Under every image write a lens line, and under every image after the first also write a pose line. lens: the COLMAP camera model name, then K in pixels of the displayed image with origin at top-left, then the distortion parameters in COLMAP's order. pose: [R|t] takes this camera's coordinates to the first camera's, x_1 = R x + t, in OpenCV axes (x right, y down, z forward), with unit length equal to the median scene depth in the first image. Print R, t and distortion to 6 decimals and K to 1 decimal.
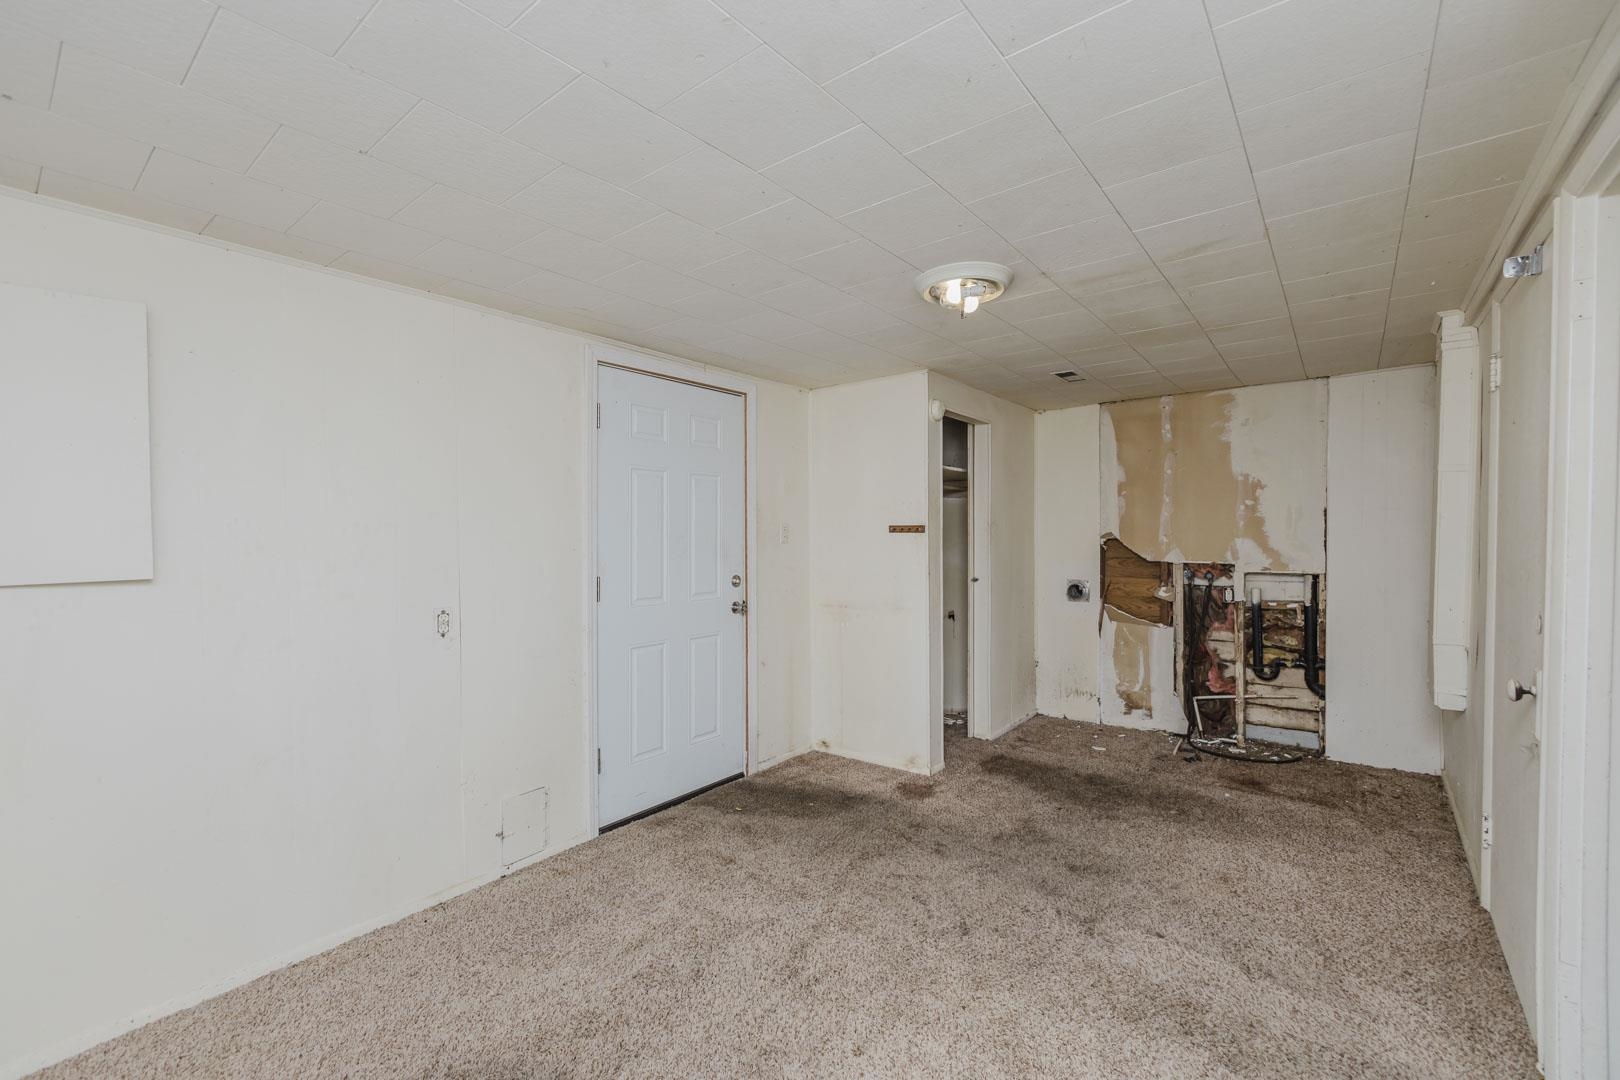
lens RADIAL K [[692.0, 0, 808.2], [0, 692.0, 531.8], [0, 0, 1]] dist [-0.003382, 0.001436]
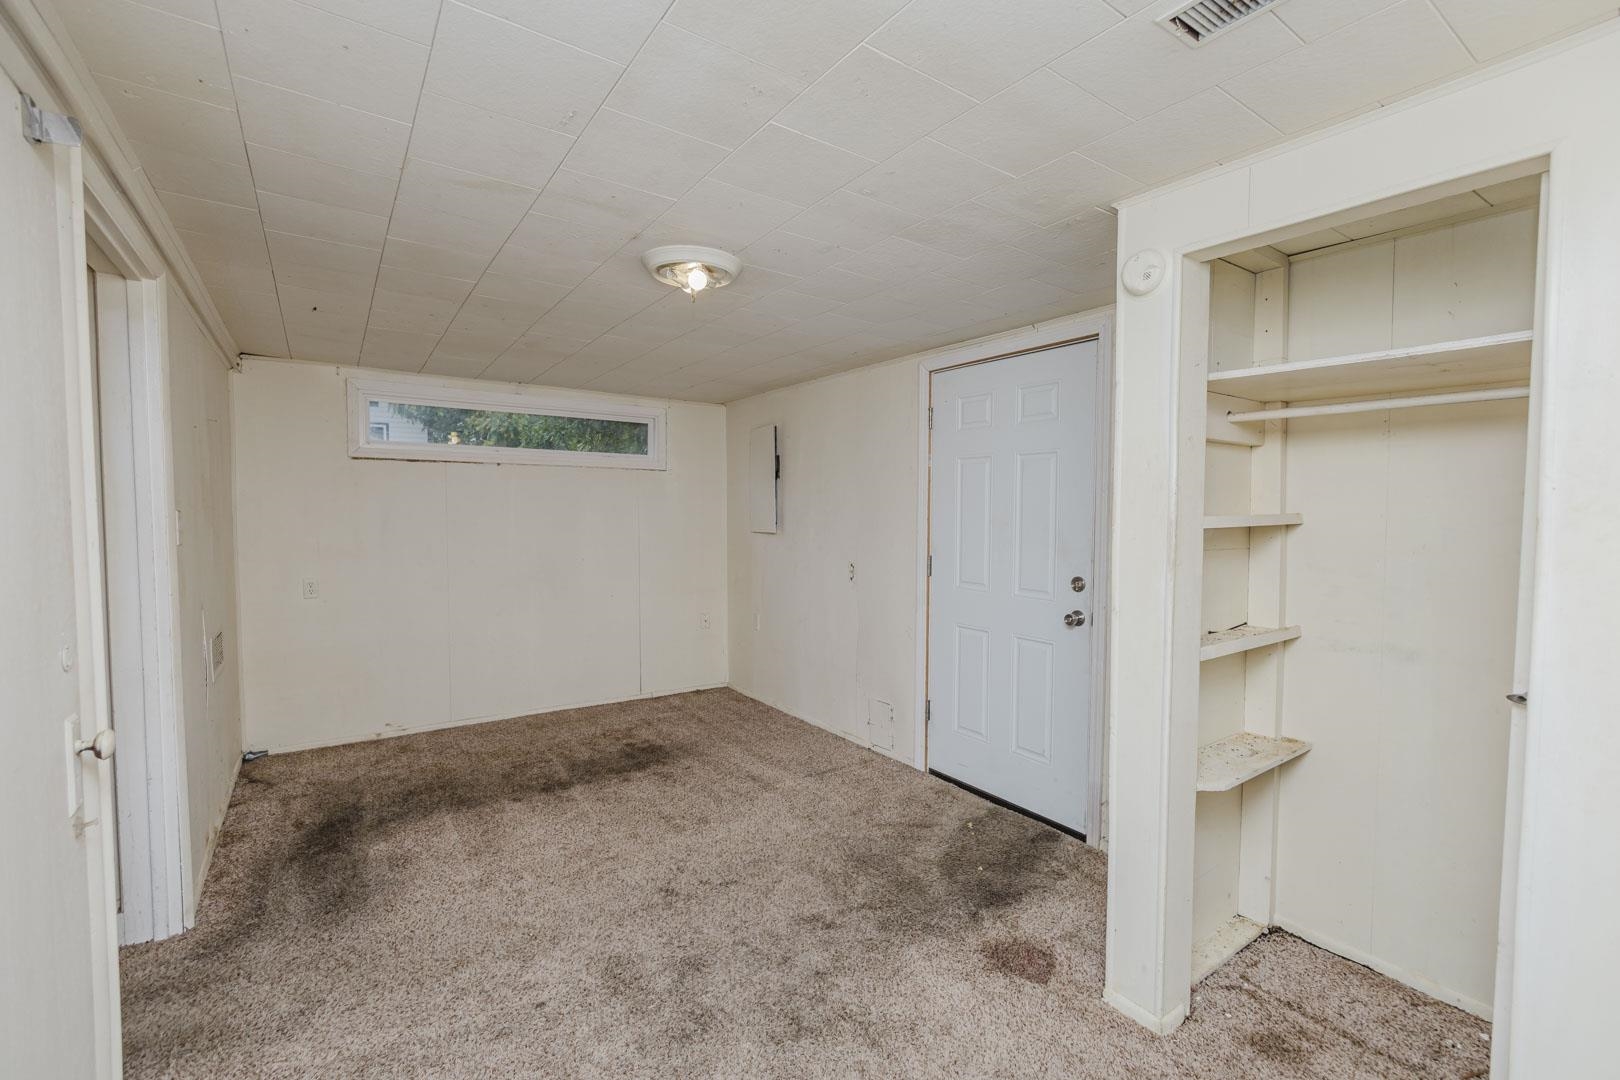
lens RADIAL K [[692.0, 0, 809.5], [0, 692.0, 546.1], [0, 0, 1]] dist [-0.003382, 0.001436]
pose [[-0.290323, 0.045563, -0.955843, 0.751874], [-0.010901, 0.998644, 0.050915, -0.008366], [0.956867, 0.025201, -0.289433, 0.975974]]
